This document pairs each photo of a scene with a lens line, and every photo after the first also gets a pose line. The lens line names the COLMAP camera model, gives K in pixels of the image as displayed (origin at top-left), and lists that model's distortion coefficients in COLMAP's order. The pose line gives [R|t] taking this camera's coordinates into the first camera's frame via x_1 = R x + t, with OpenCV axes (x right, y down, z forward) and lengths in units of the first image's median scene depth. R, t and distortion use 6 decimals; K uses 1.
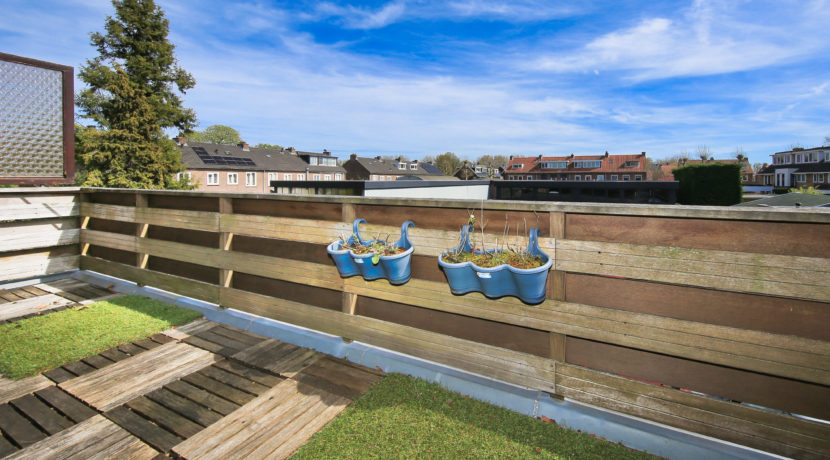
lens RADIAL K [[323.9, 0, 461.5], [0, 323.9, 195.1], [0, 0, 1]] dist [-0.001566, -0.000219]
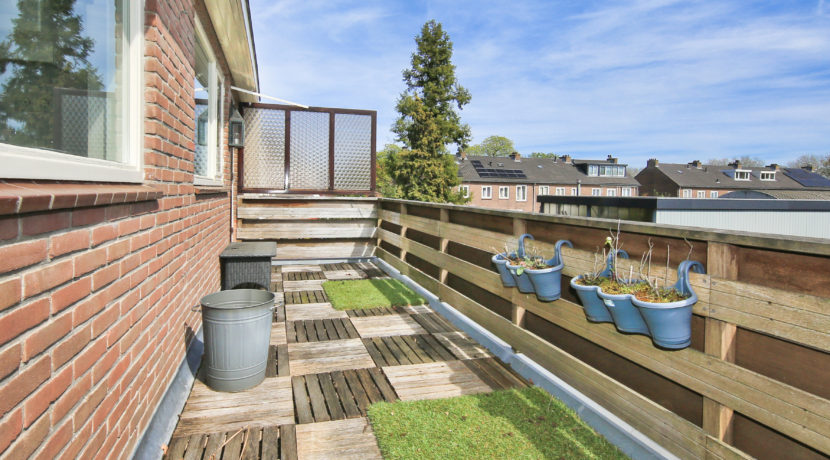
lens RADIAL K [[465.0, 0, 415.0], [0, 465.0, 230.0], [0, 0, 1]] dist [0.002800, 0.000264]
pose [[0.648470, 0.073220, -0.757710, 0.213374], [-0.052533, 0.997295, 0.051412, 0.001309], [0.759425, 0.006466, 0.650563, -0.084494]]
